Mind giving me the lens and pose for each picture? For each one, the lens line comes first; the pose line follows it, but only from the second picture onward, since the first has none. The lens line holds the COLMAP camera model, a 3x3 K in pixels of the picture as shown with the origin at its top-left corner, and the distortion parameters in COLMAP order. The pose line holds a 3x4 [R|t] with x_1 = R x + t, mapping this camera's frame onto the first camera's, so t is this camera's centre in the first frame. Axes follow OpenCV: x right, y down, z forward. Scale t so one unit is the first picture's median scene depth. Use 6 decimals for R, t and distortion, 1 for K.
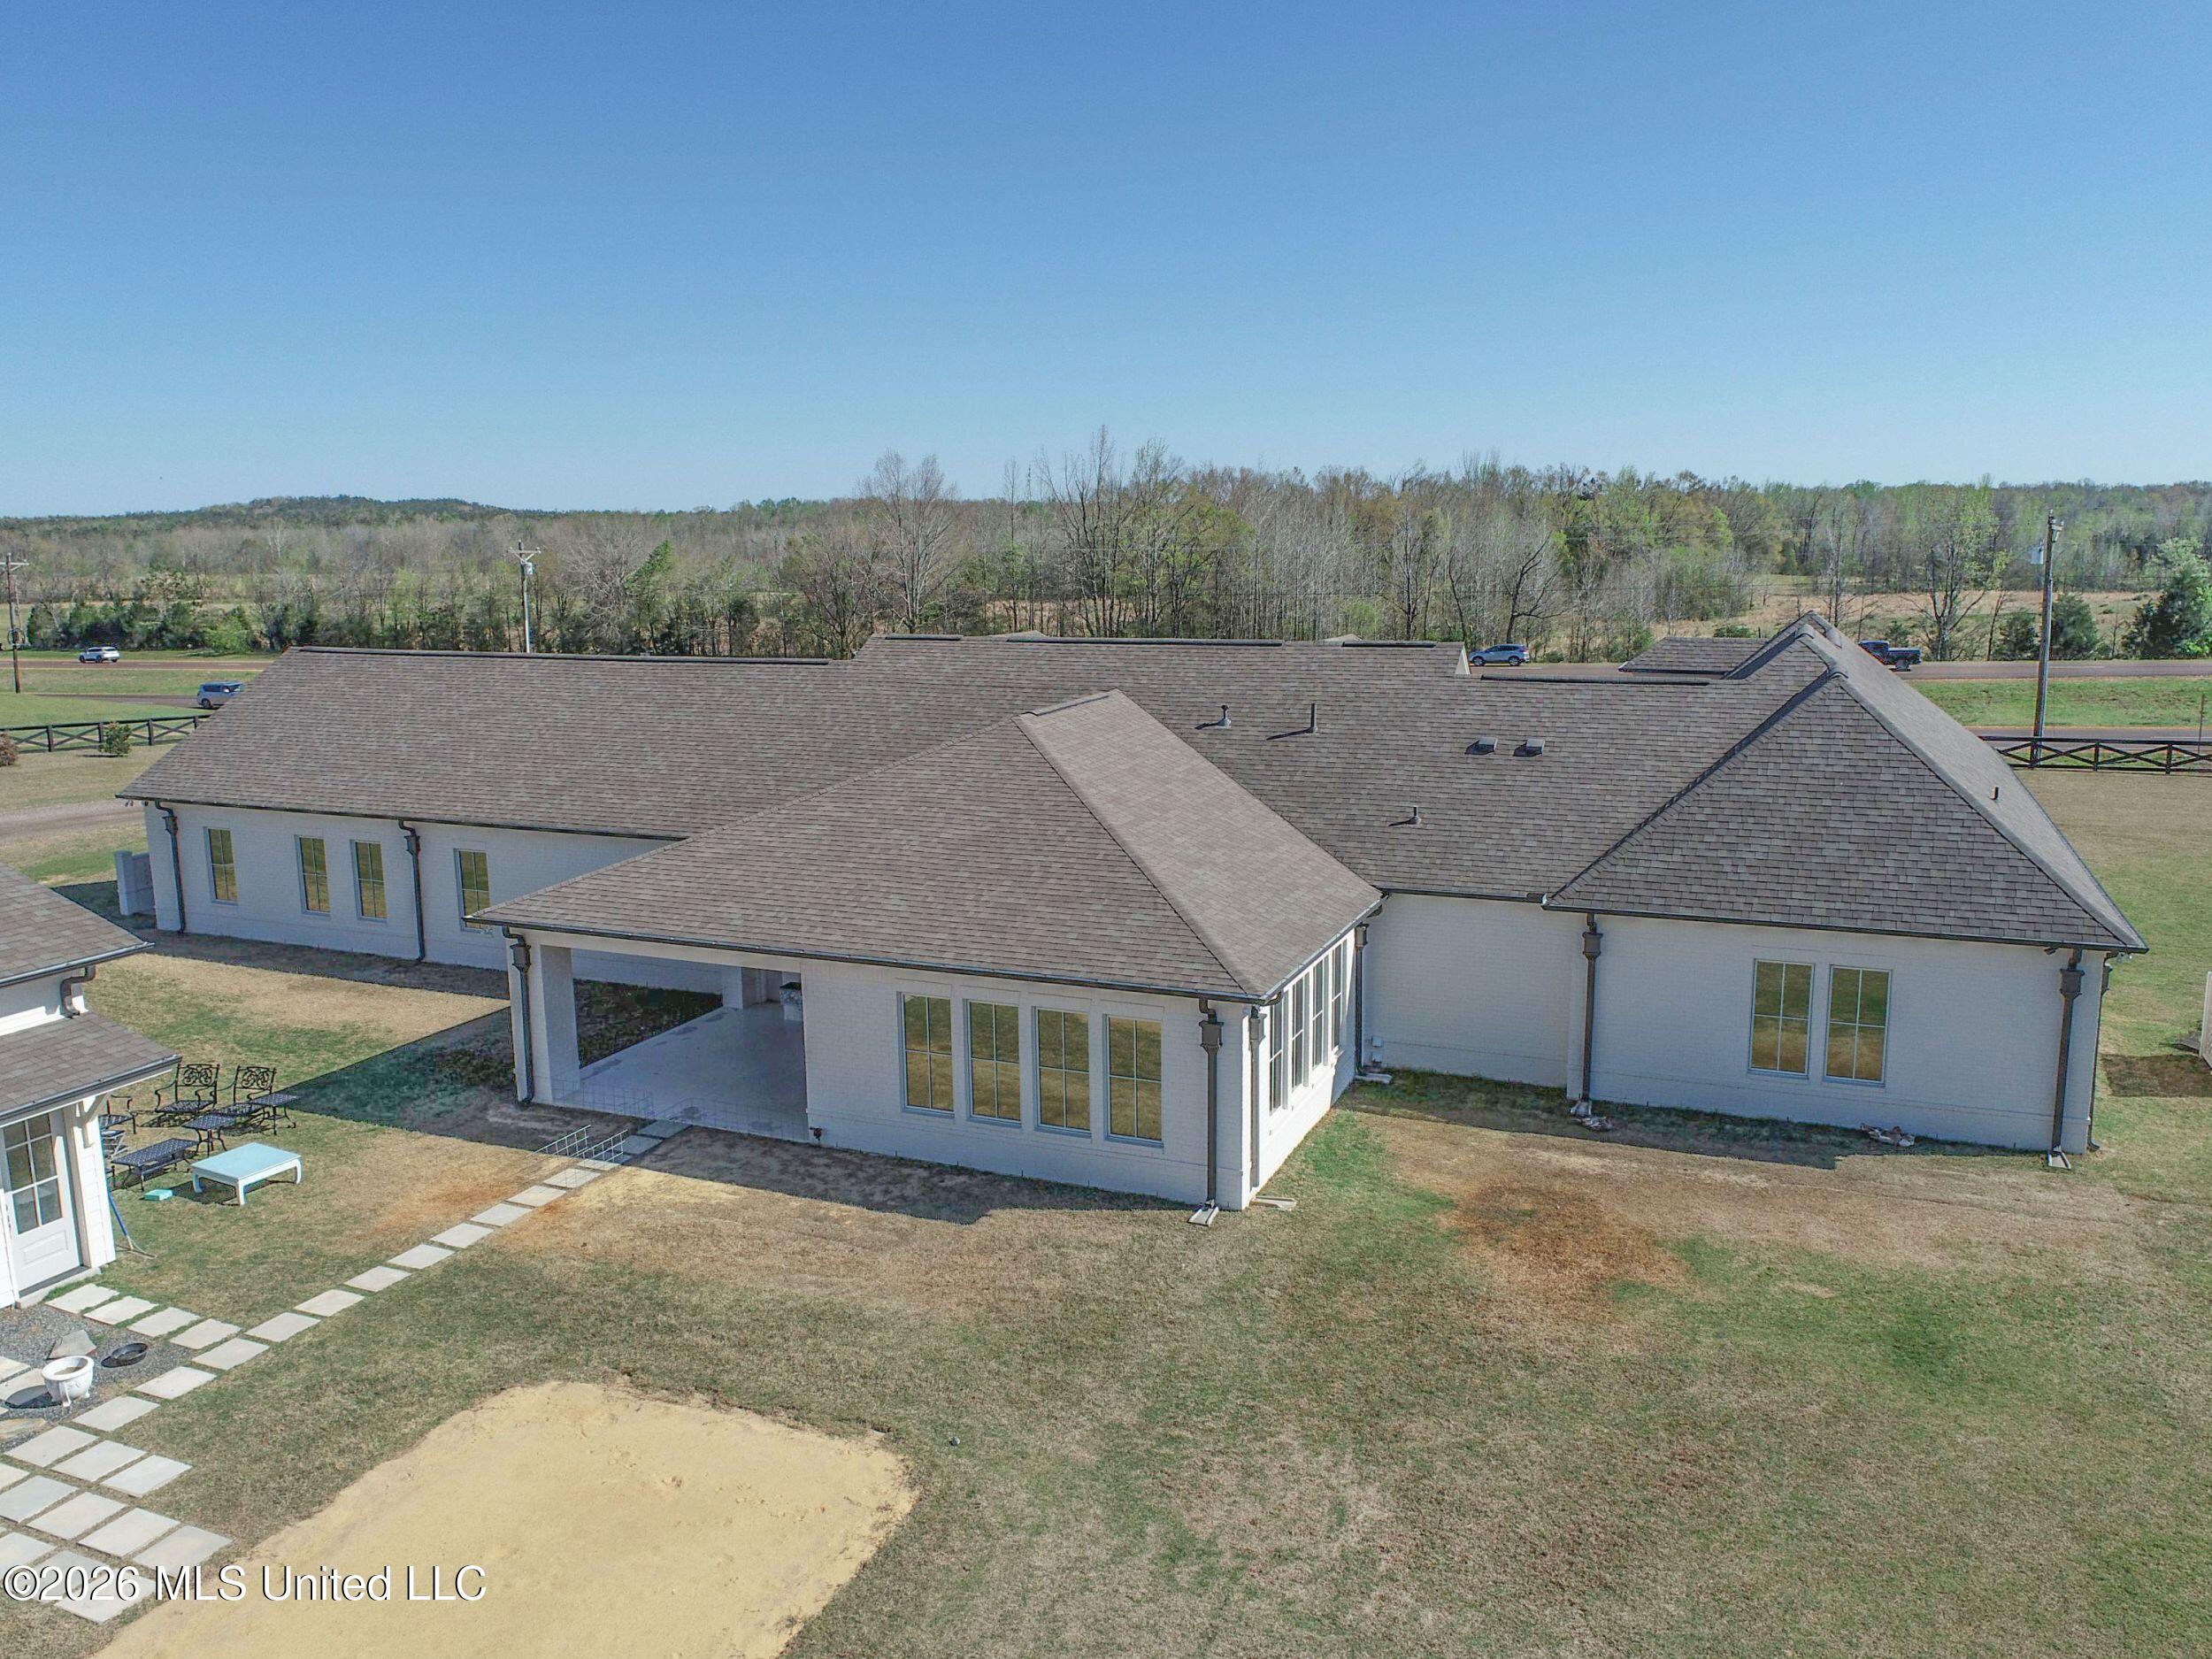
lens RADIAL K [[1683.7, 0, 1092.4], [0, 1683.7, 821.0], [0, 0, 1]] dist [-0.009216, -0.007167]
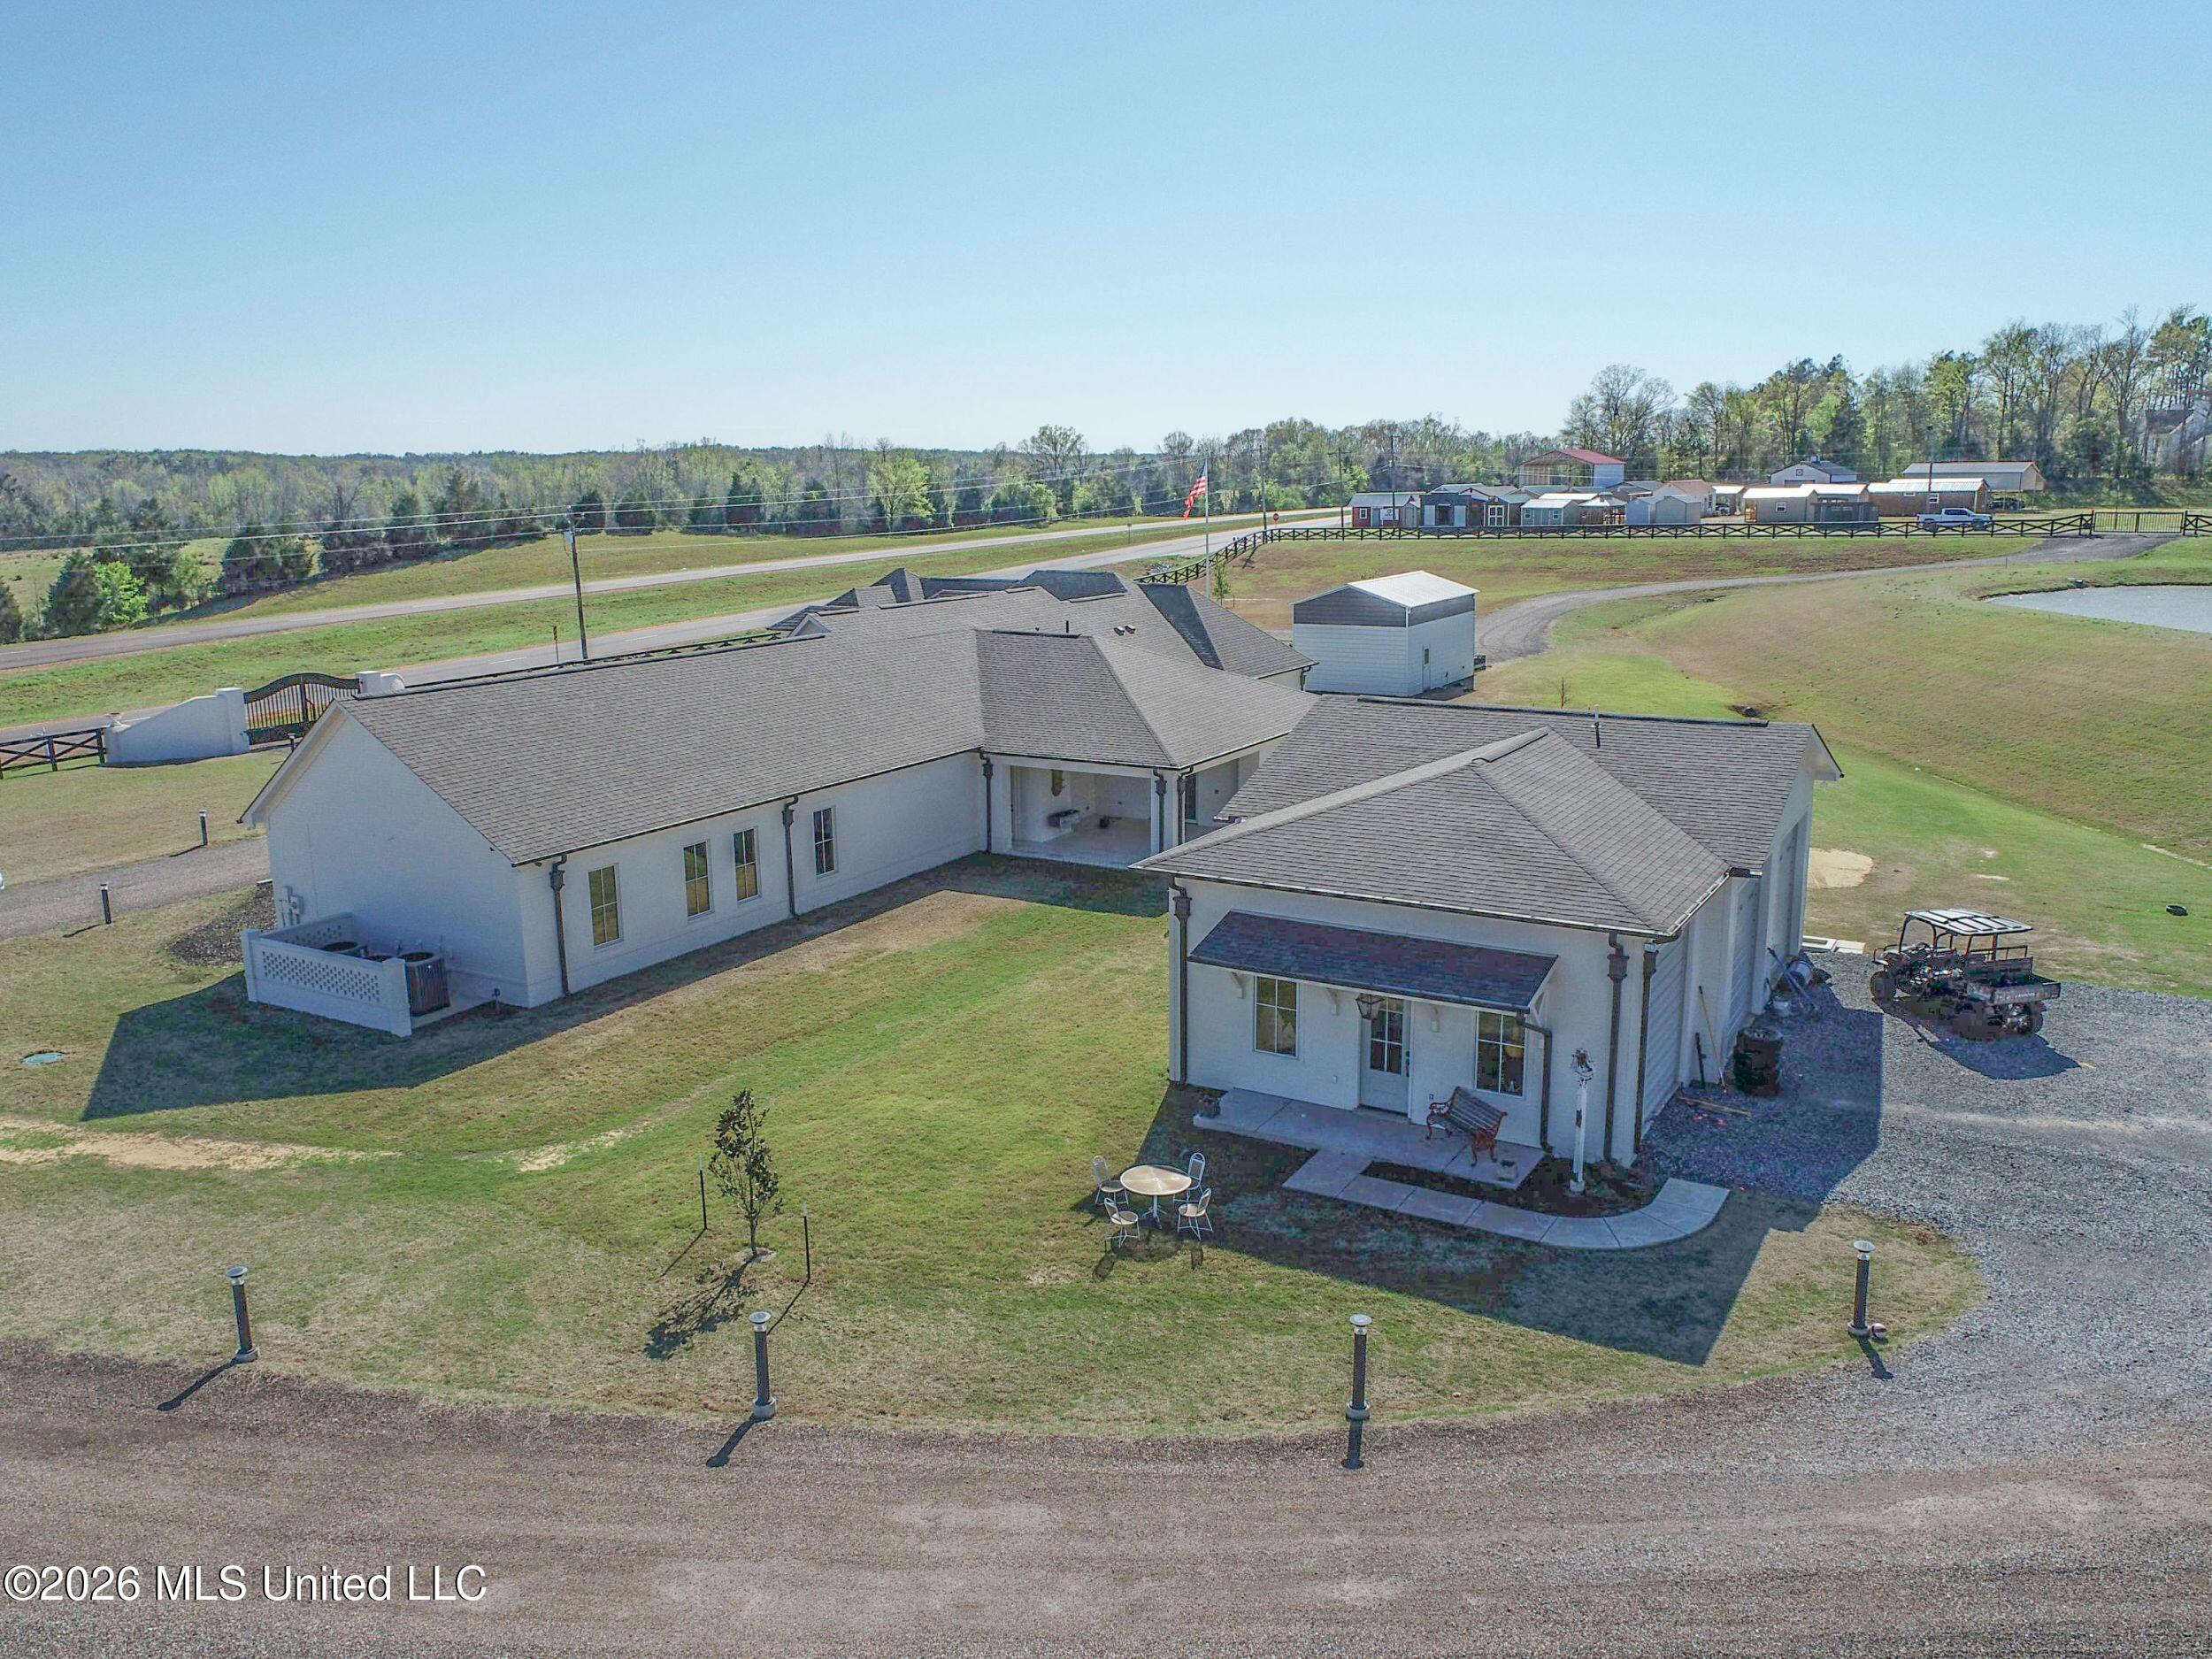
lens RADIAL K [[1673.4, 0, 1103.9], [0, 1673.4, 819.9], [0, 0, 1]] dist [-0.013940, 0.001005]
pose [[0.122216, -0.193036, 0.973551, -1.909728], [0.178604, 0.969168, 0.169745, -0.180382], [-0.976301, 0.153135, 0.152924, 0.769836]]
